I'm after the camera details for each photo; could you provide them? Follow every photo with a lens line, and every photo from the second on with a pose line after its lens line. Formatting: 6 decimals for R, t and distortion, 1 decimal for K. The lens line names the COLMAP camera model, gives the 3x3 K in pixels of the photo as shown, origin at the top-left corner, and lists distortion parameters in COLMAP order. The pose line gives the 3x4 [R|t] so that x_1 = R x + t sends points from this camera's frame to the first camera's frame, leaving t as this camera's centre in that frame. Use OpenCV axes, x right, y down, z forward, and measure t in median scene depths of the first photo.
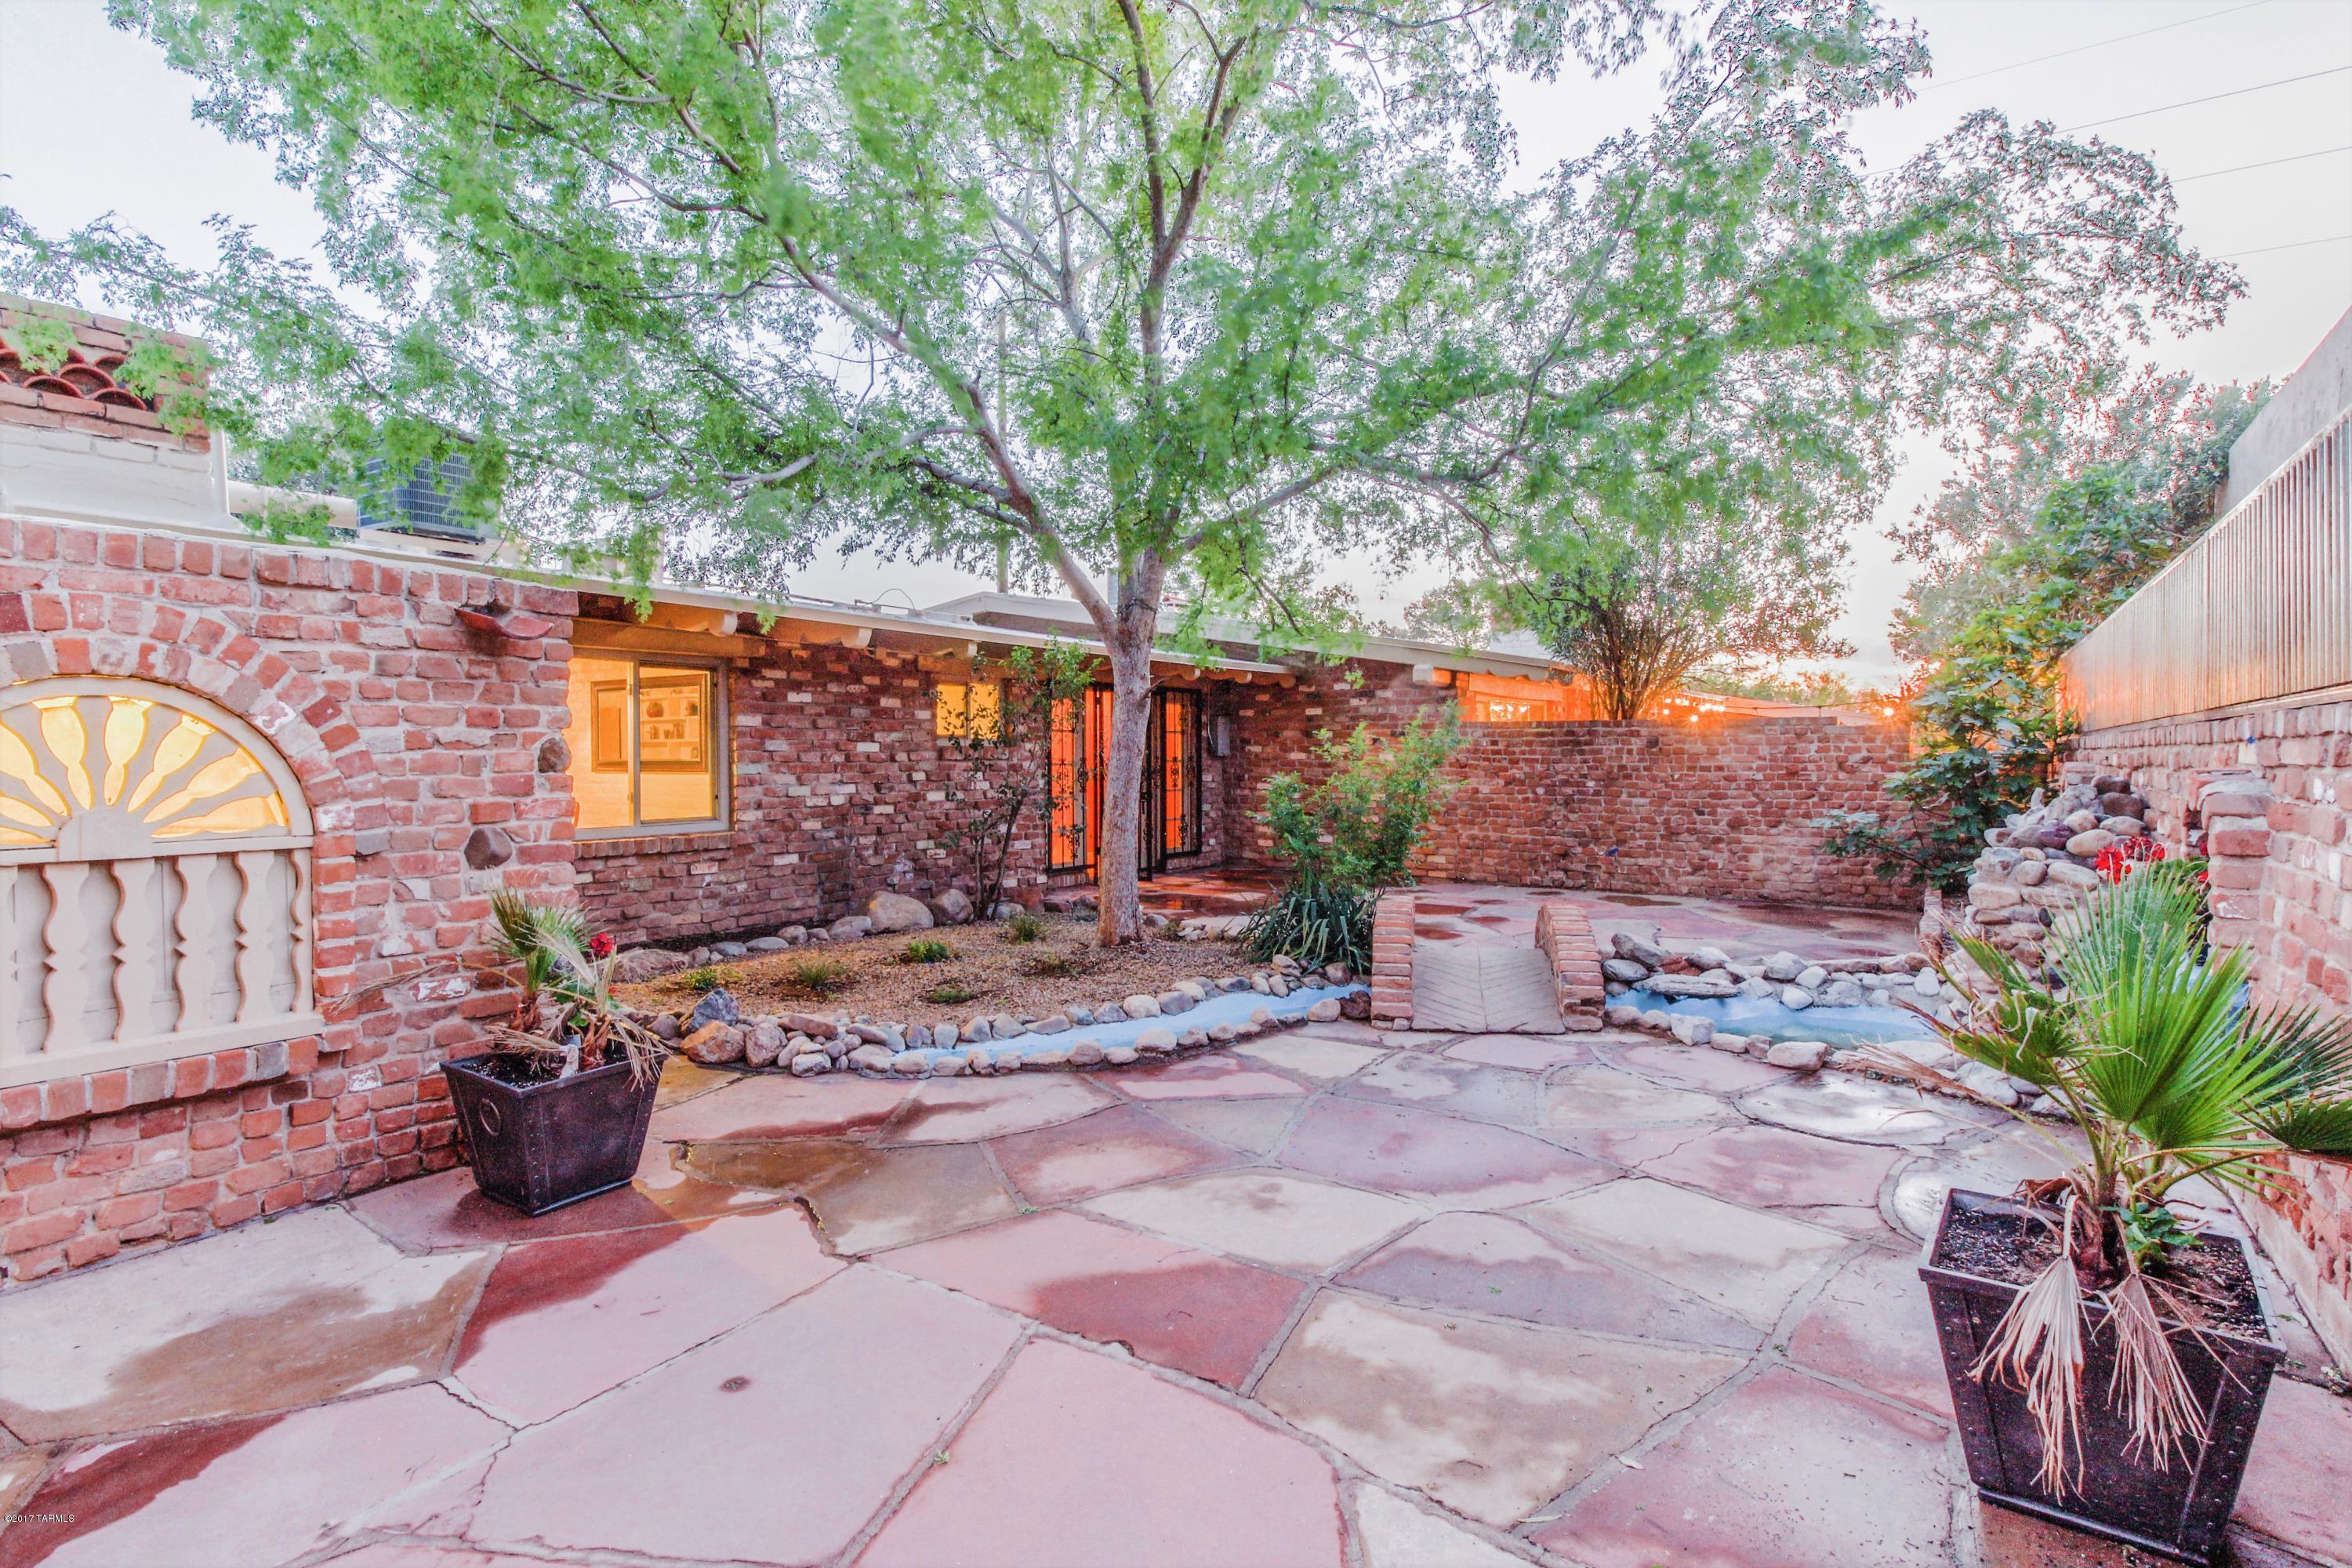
lens RADIAL K [[1183.6, 0, 1174.1], [0, 1183.6, 769.4], [0, 0, 1]] dist [-0.002355, -0.000297]
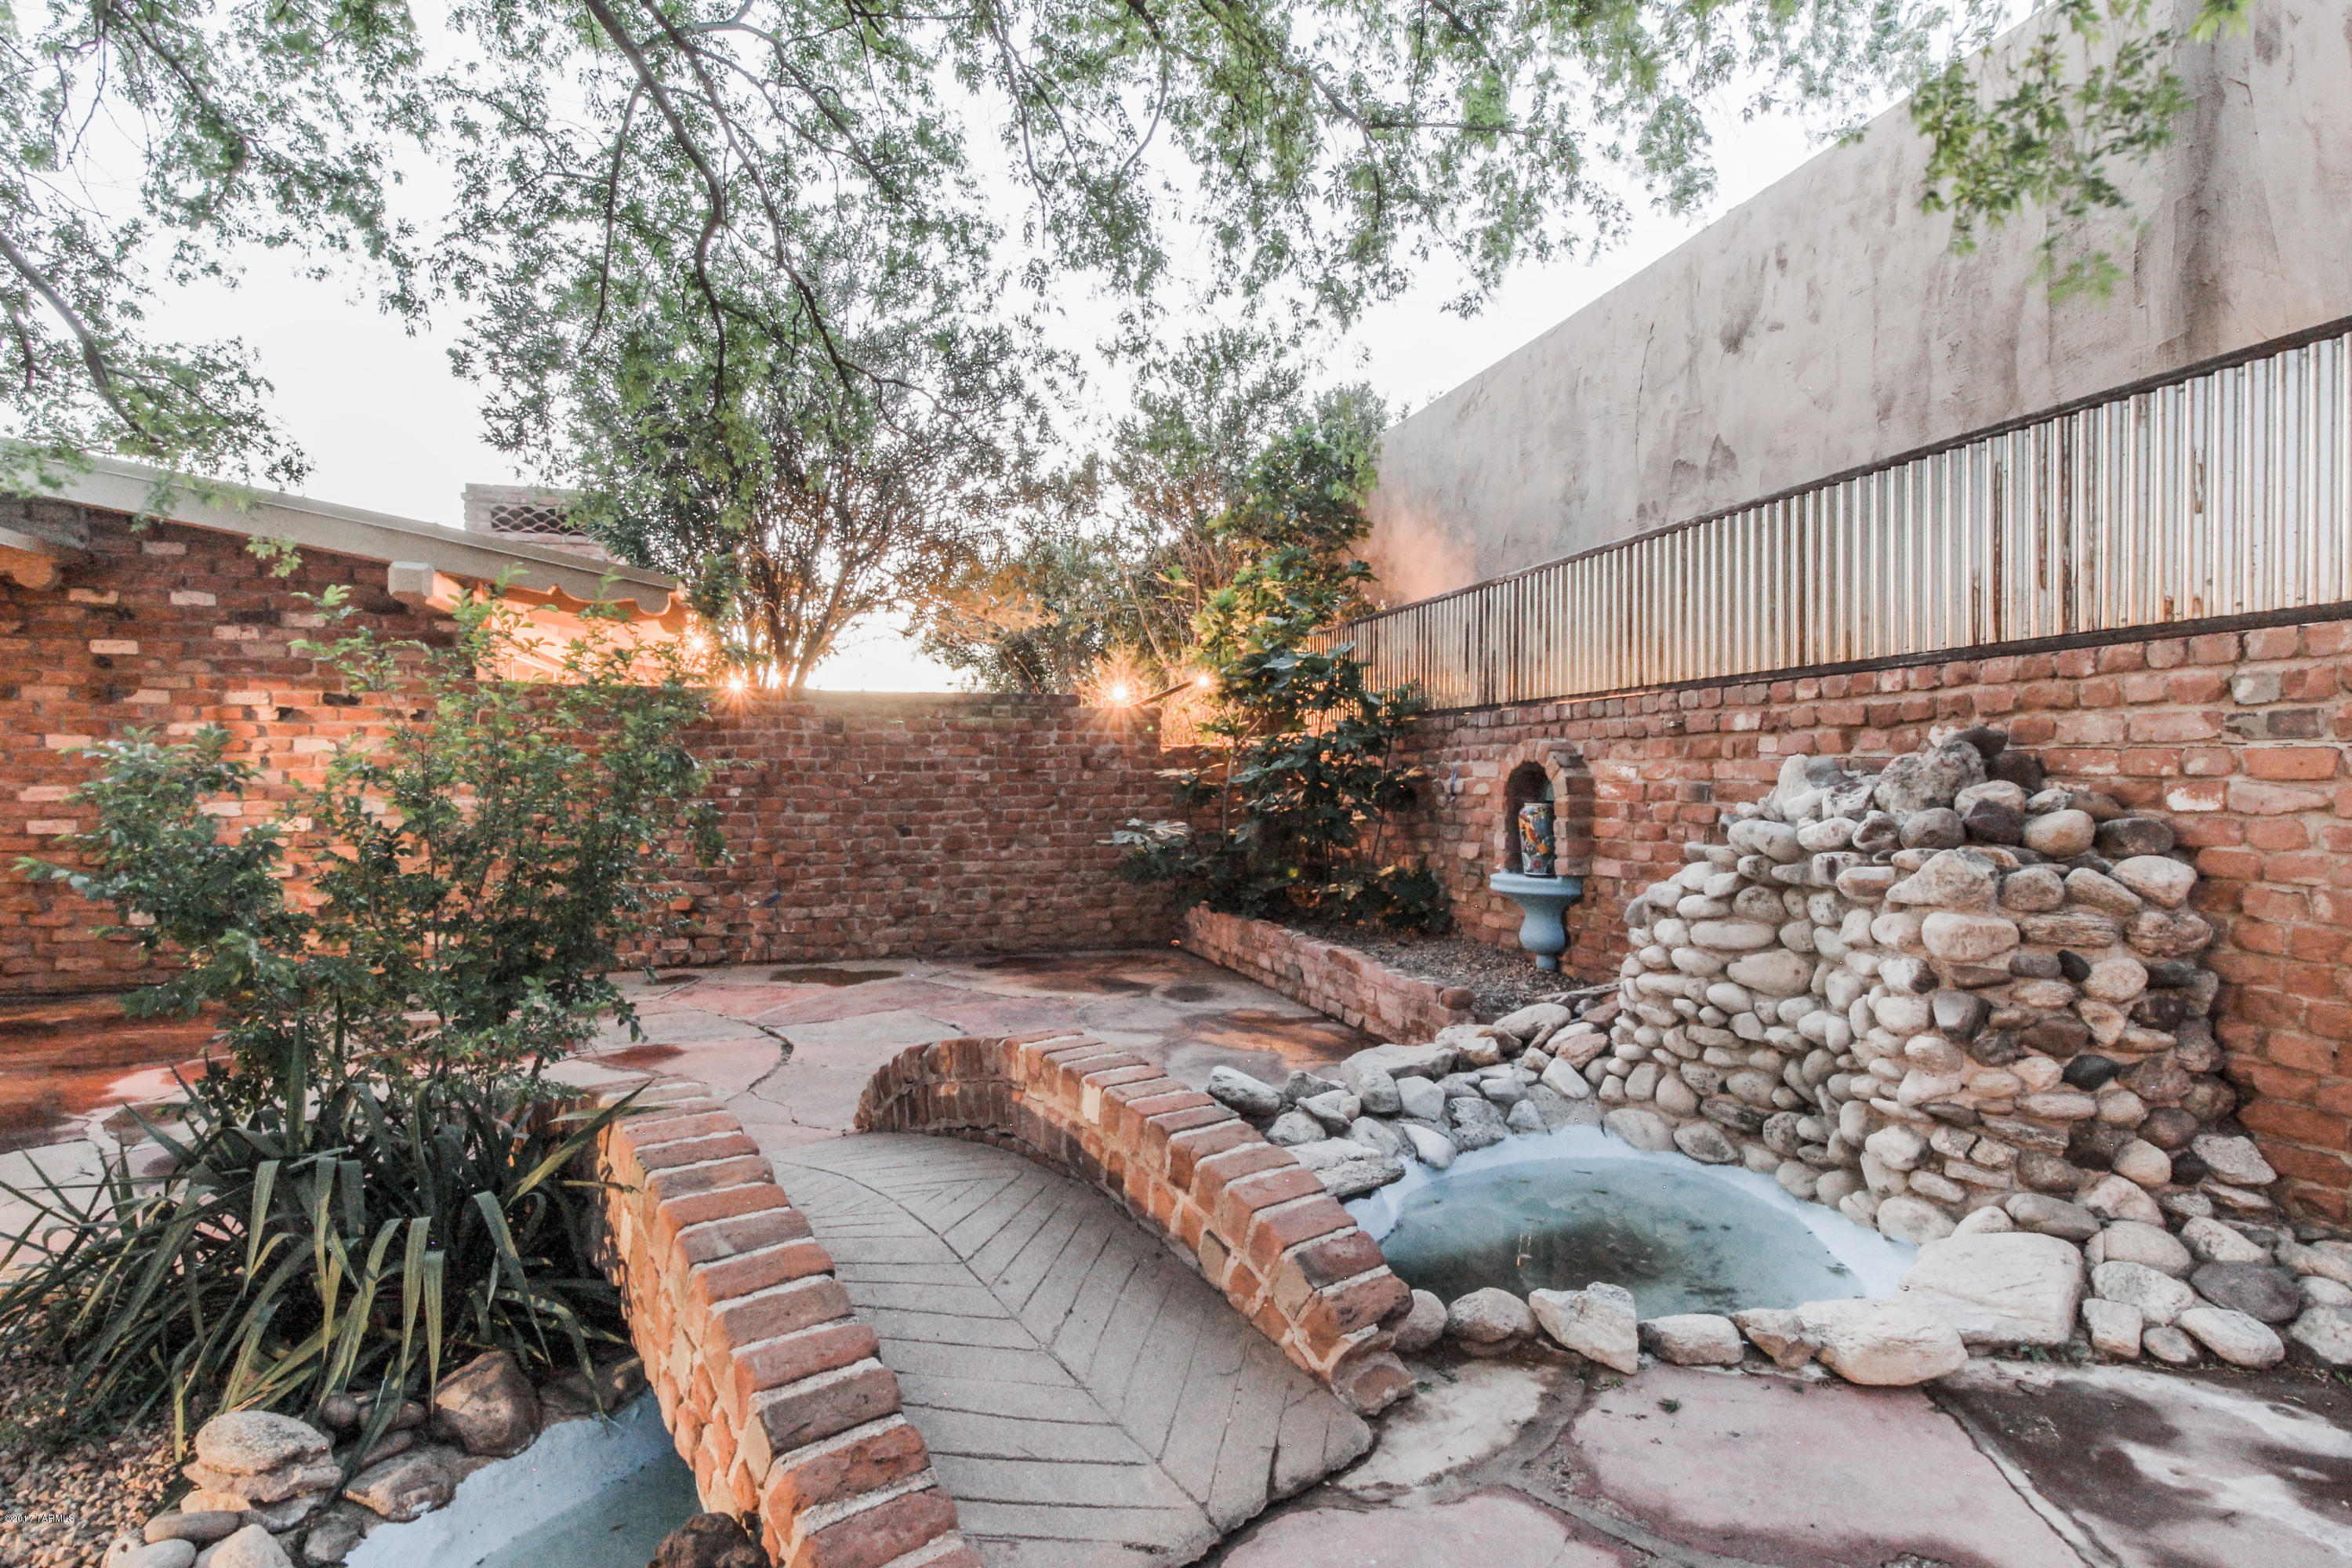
lens RADIAL K [[1183.6, 0, 1173.3], [0, 1183.6, 791.8], [0, 0, 1]] dist [-0.002355, -0.000297]
pose [[0.617978, -0.003563, 0.786188, 0.011228], [0.011241, 0.999928, -0.004305, 0.018679], [-0.786115, 0.011498, 0.617973, 0.469757]]
